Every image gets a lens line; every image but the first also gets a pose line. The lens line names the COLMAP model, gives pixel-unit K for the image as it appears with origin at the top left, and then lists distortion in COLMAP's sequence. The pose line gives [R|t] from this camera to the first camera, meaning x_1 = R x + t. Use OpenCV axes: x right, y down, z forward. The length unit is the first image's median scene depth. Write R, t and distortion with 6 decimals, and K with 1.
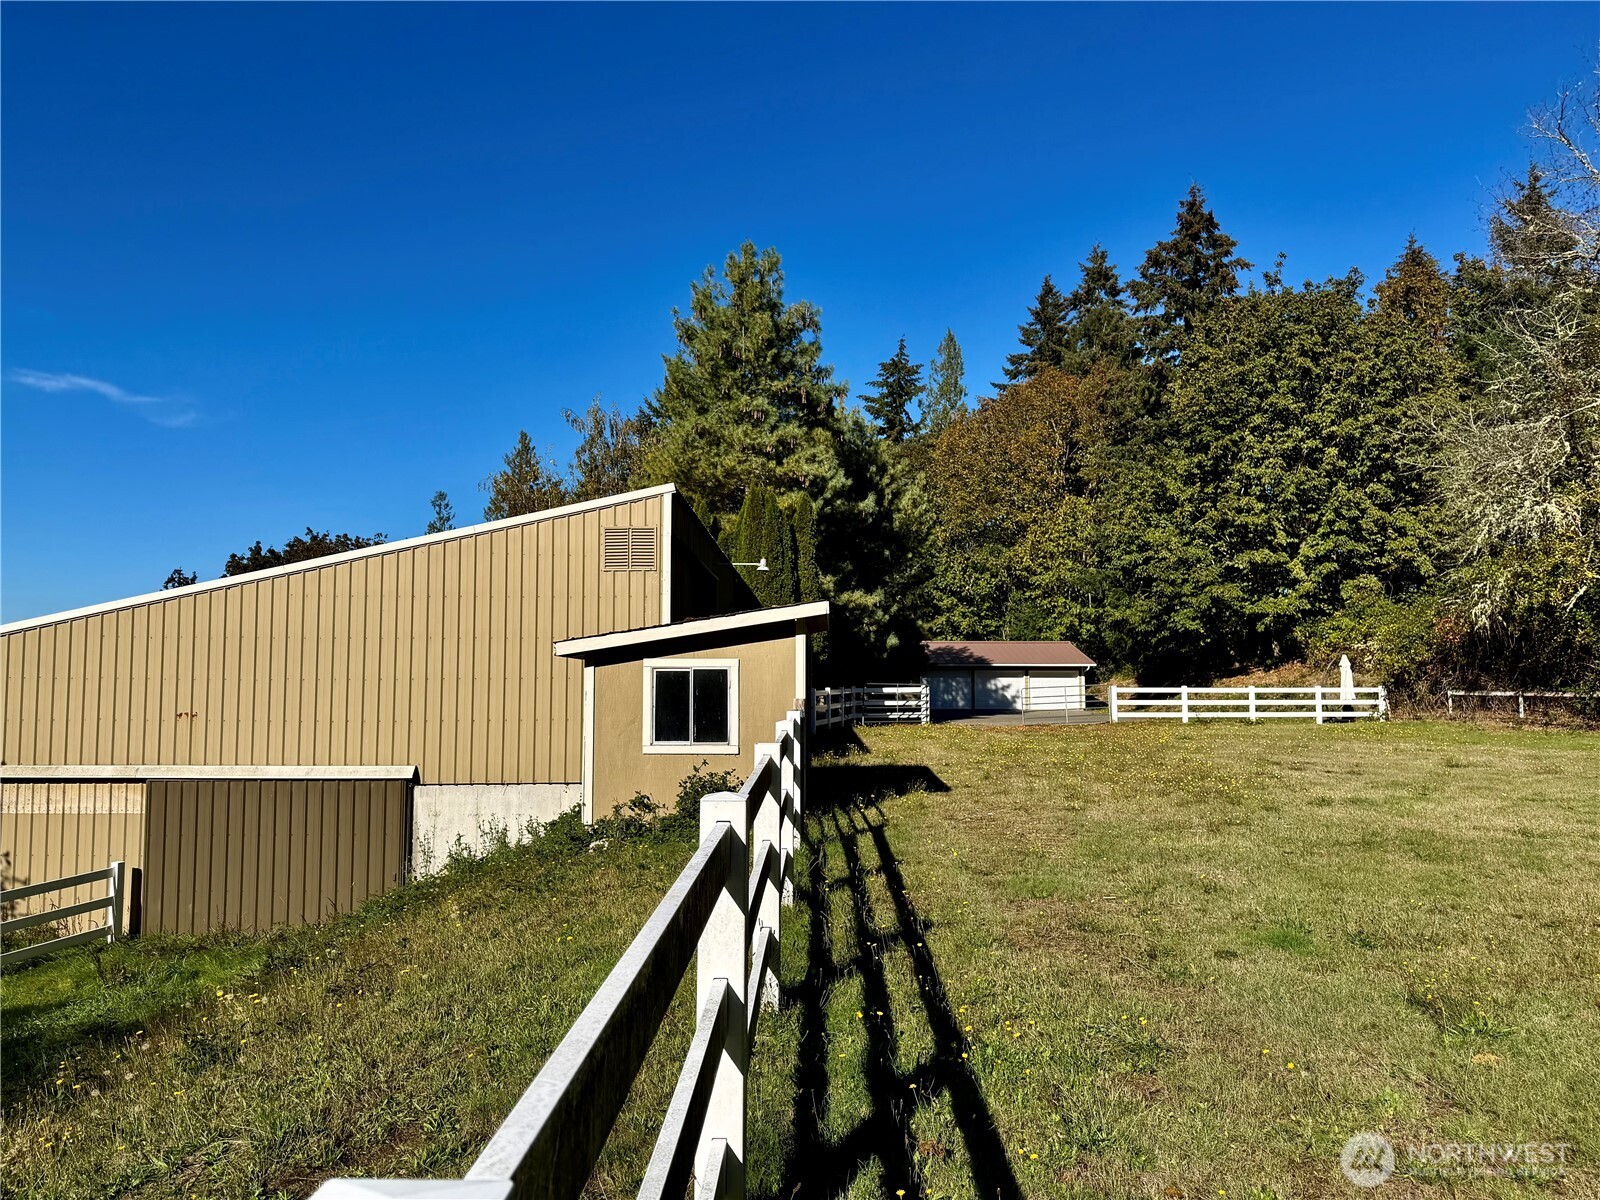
lens RADIAL K [[1107.7, 0, 800.0], [0, 1107.7, 600.0], [0, 0, 1]] dist [-0.002587, -0.001633]
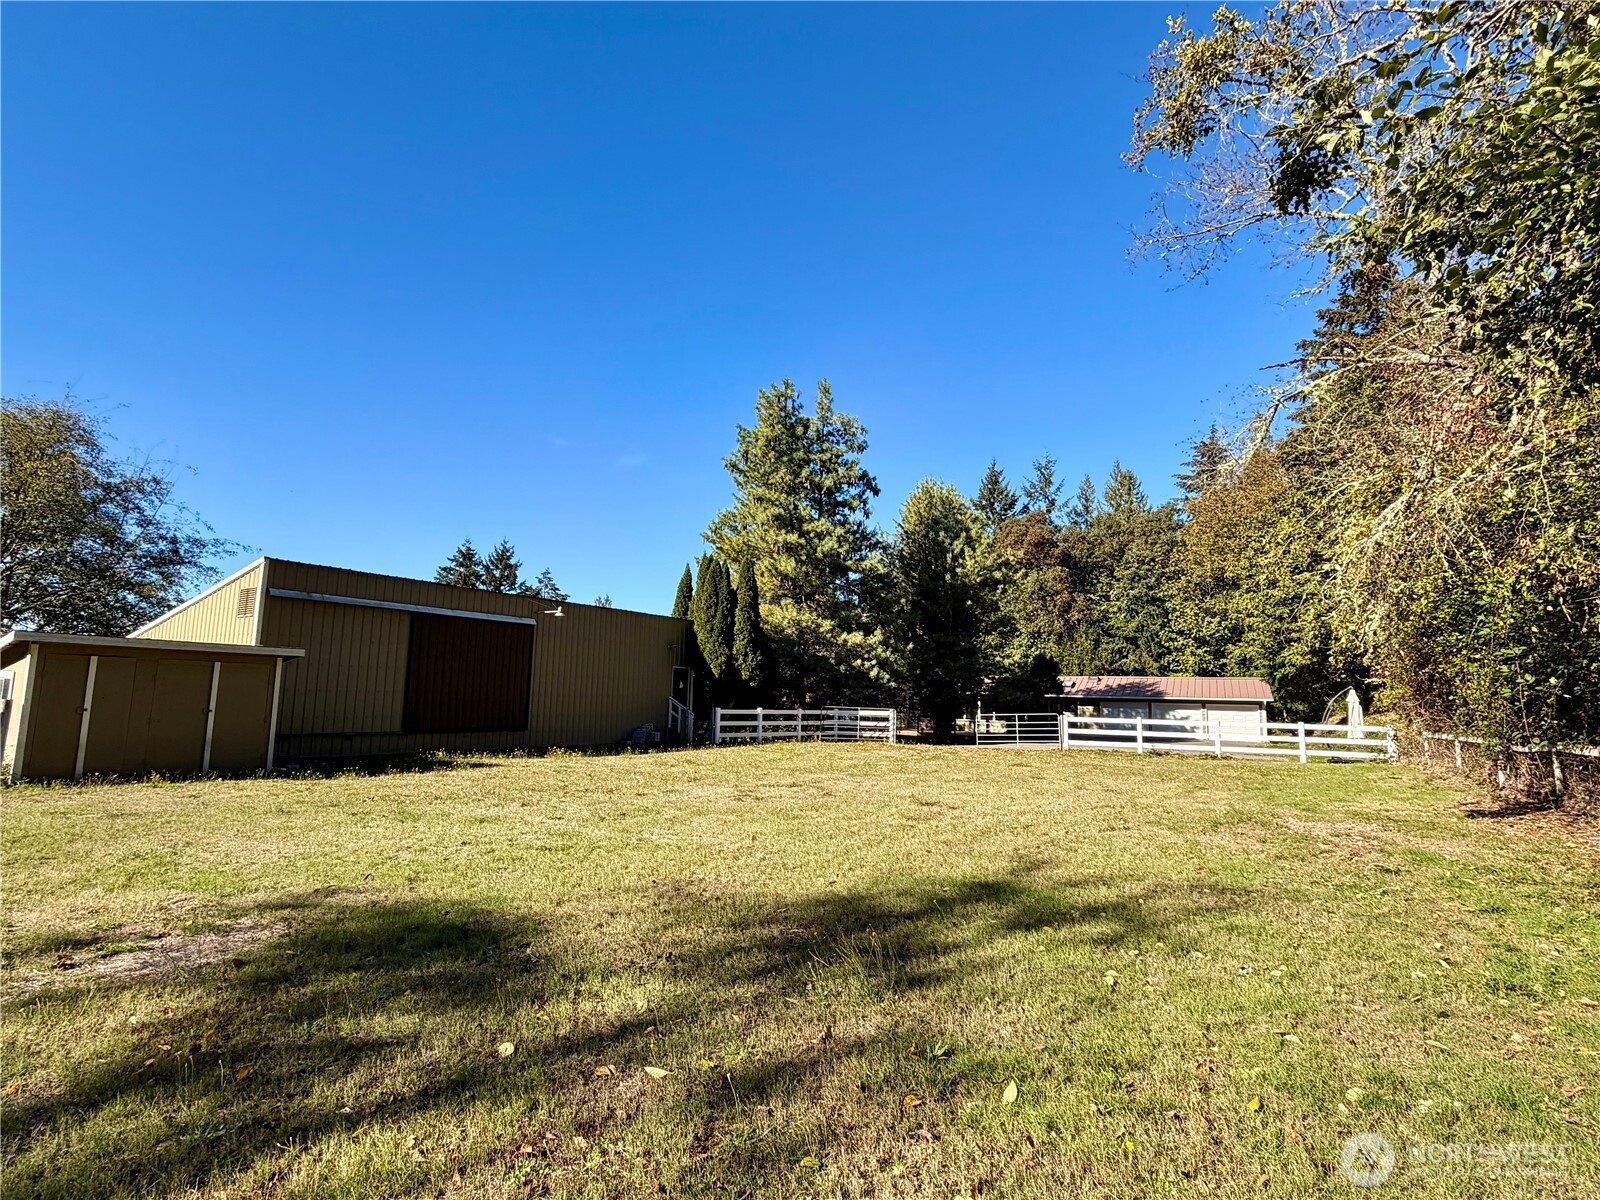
lens RADIAL K [[771.8, 0, 800.0], [0, 771.8, 600.0], [0, 0, 1]] dist [0.001629, 0.000279]
pose [[0.840864, -0.051227, -0.538817, 0.471938], [0.015233, 0.997357, -0.071049, 0.015499], [0.541032, 0.051534, 0.839422, 0.228614]]
